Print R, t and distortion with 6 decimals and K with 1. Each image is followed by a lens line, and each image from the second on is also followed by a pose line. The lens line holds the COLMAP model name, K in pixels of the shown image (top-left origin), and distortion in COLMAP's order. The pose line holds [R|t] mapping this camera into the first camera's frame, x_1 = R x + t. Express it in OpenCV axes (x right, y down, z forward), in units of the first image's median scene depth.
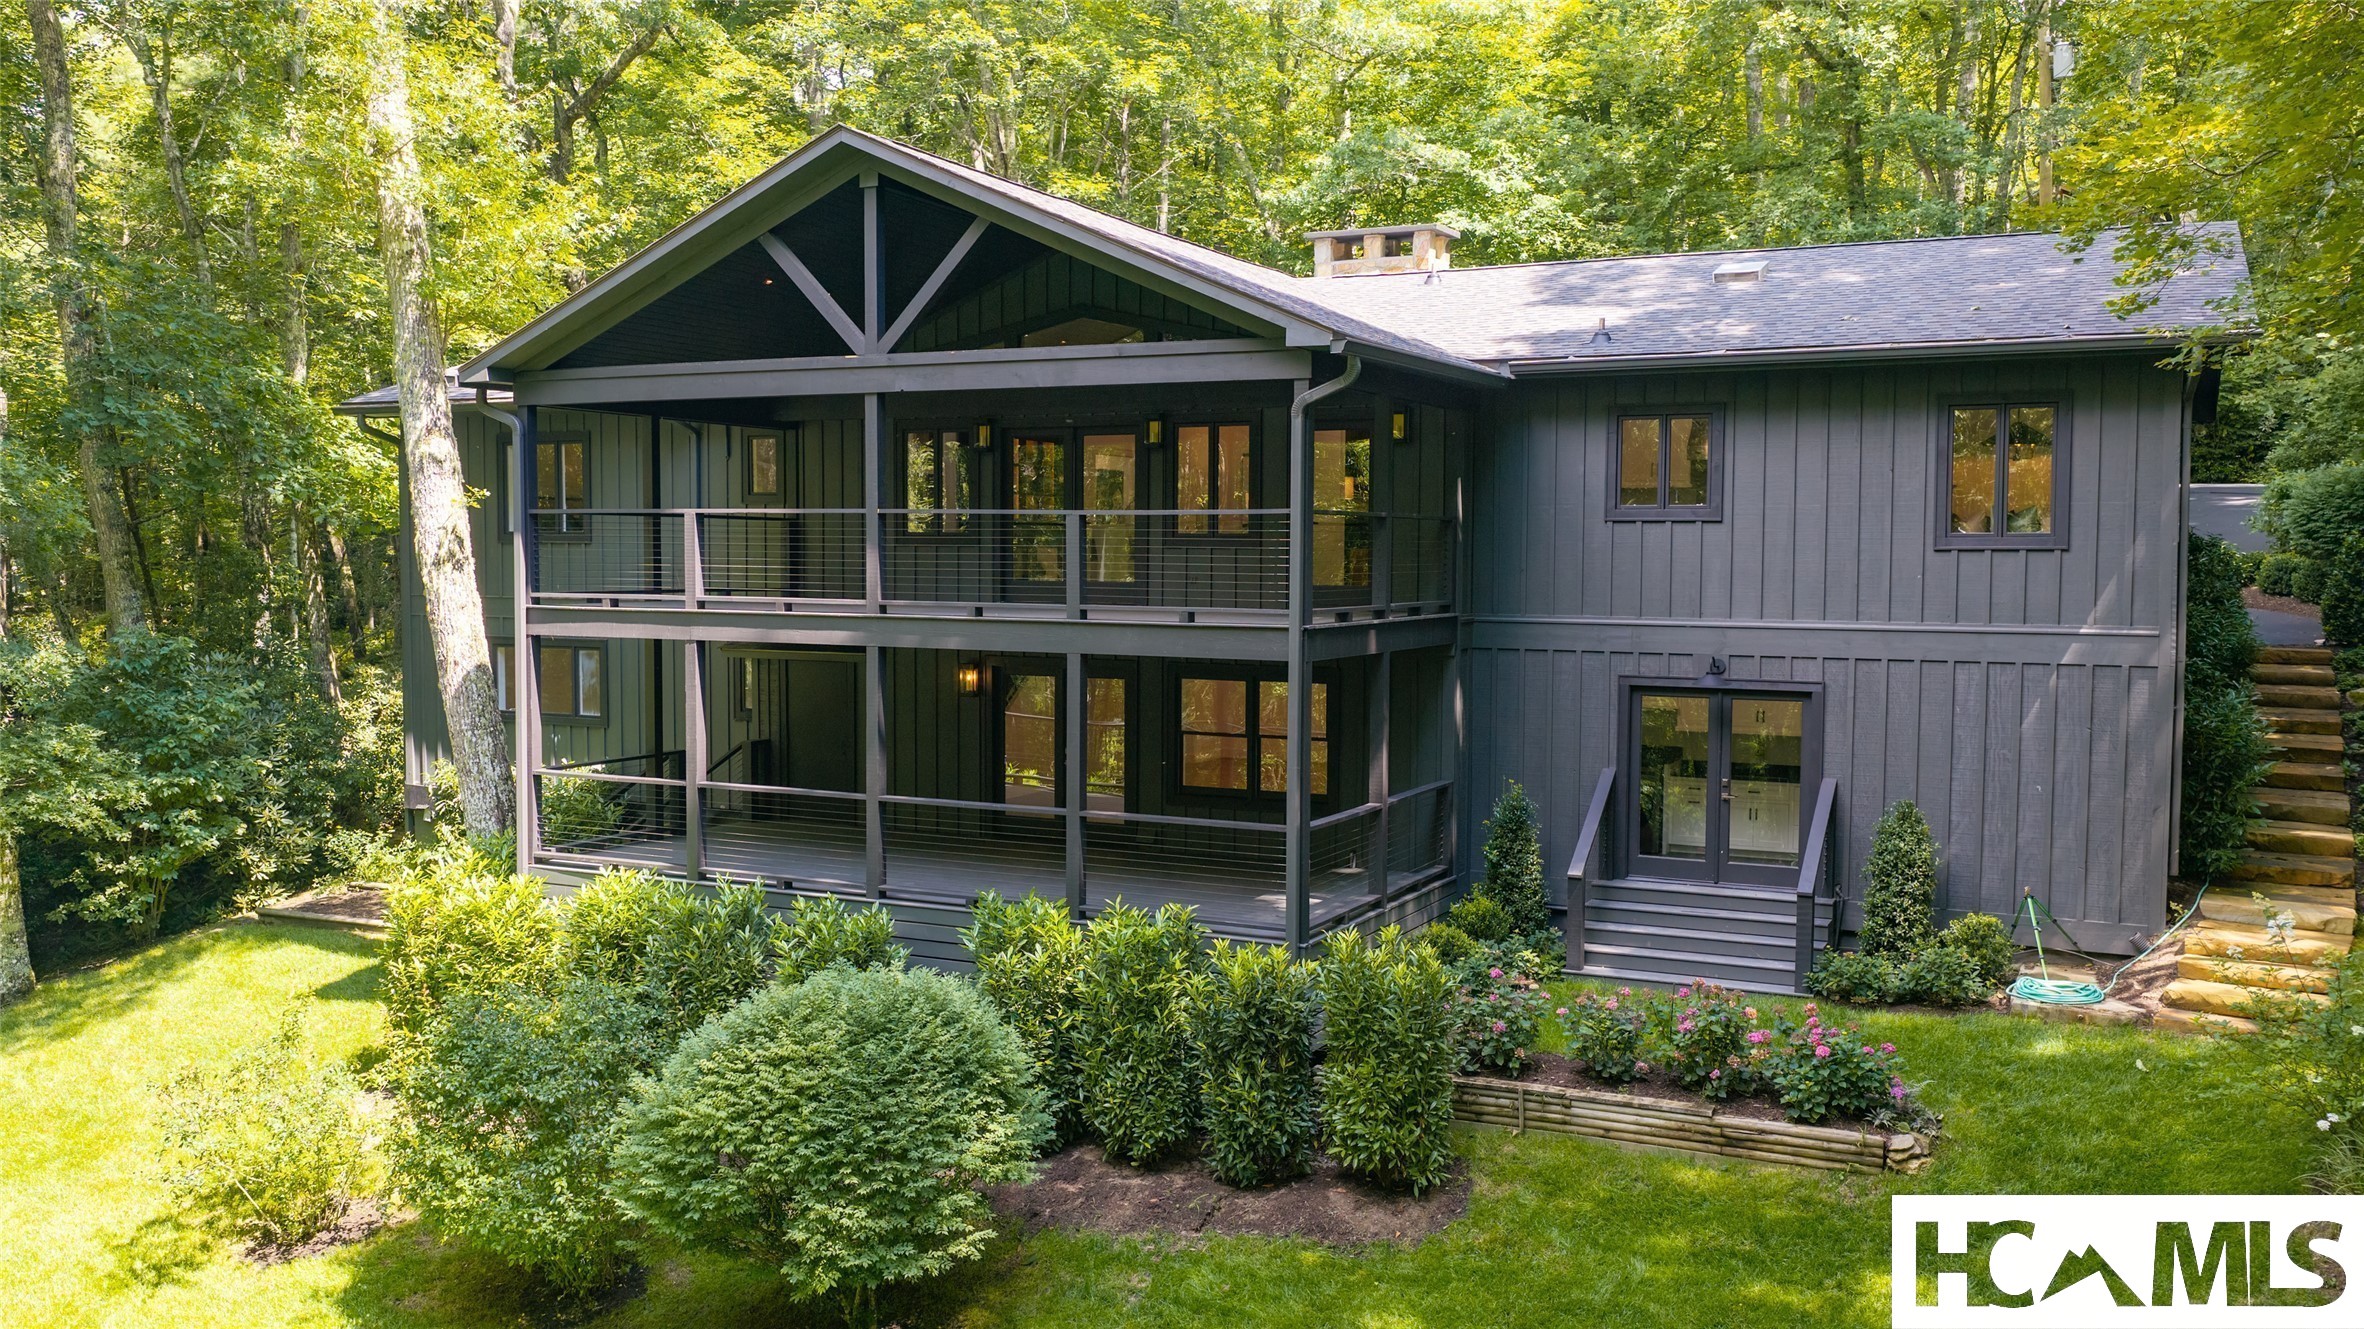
lens RADIAL K [[1944.2, 0, 1182.0], [0, 1944.2, 664.5], [0, 0, 1]] dist [0.046931, -0.073505]
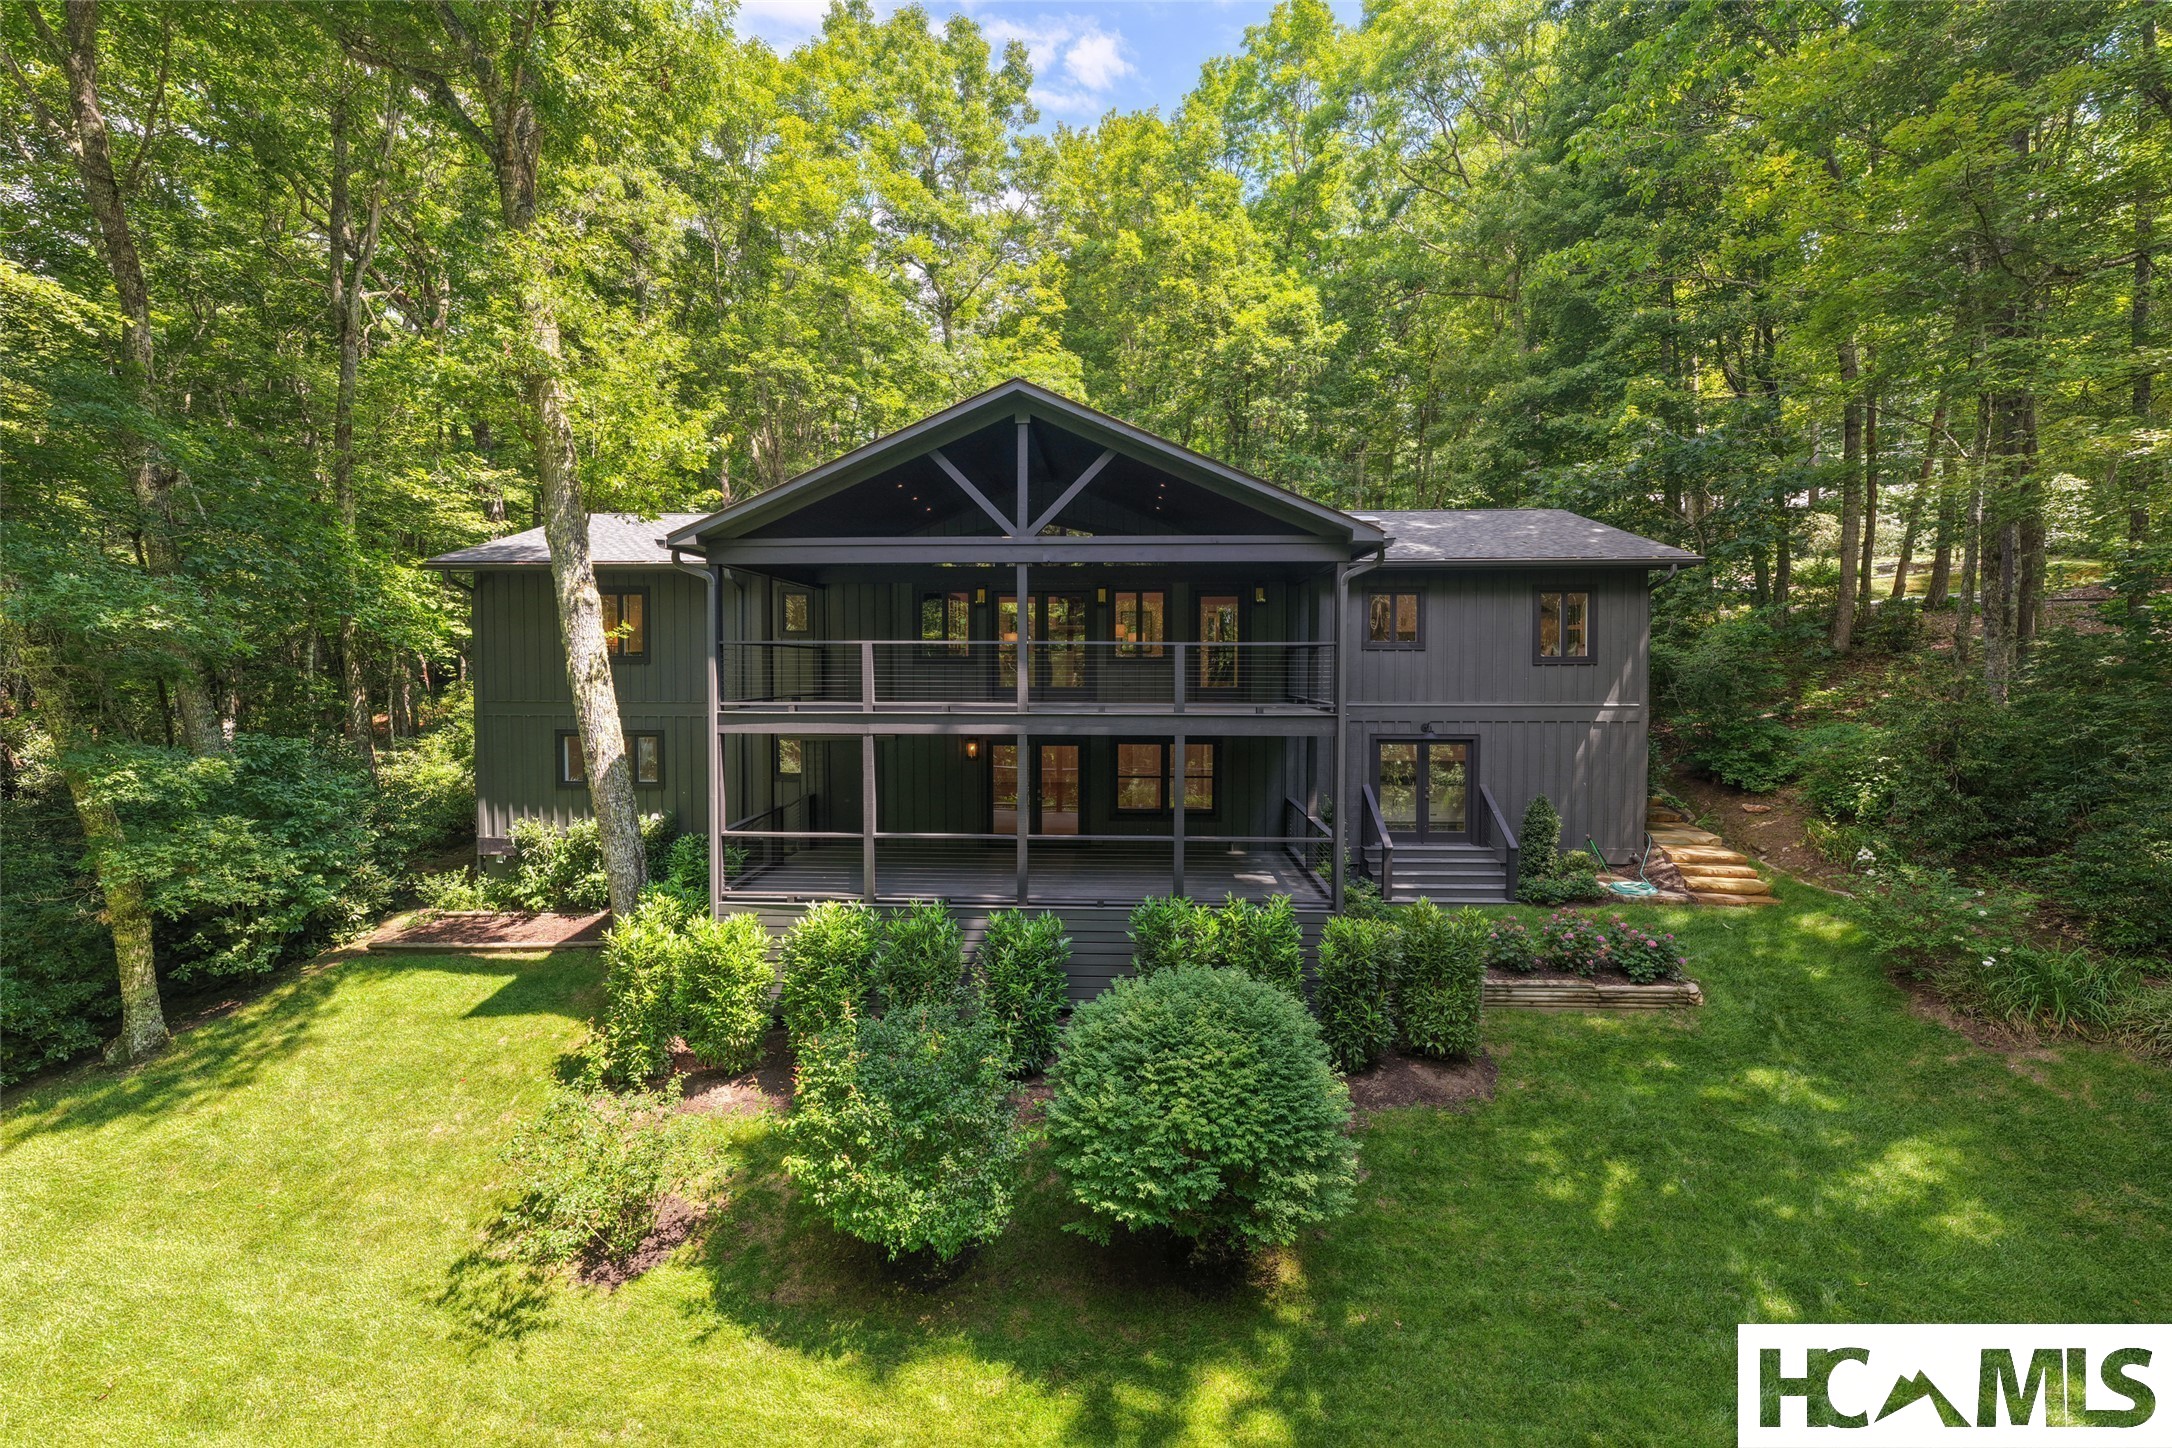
lens RADIAL K [[897.9, 0, 1086.0], [0, 897.9, 697.8], [0, 0, 1]] dist [-0.002720, -0.000255]
pose [[0.912461, -0.019393, 0.408703, -0.339546], [0.026963, 0.999555, -0.012768, -0.023540], [-0.408274, 0.022670, 0.912578, 0.312707]]
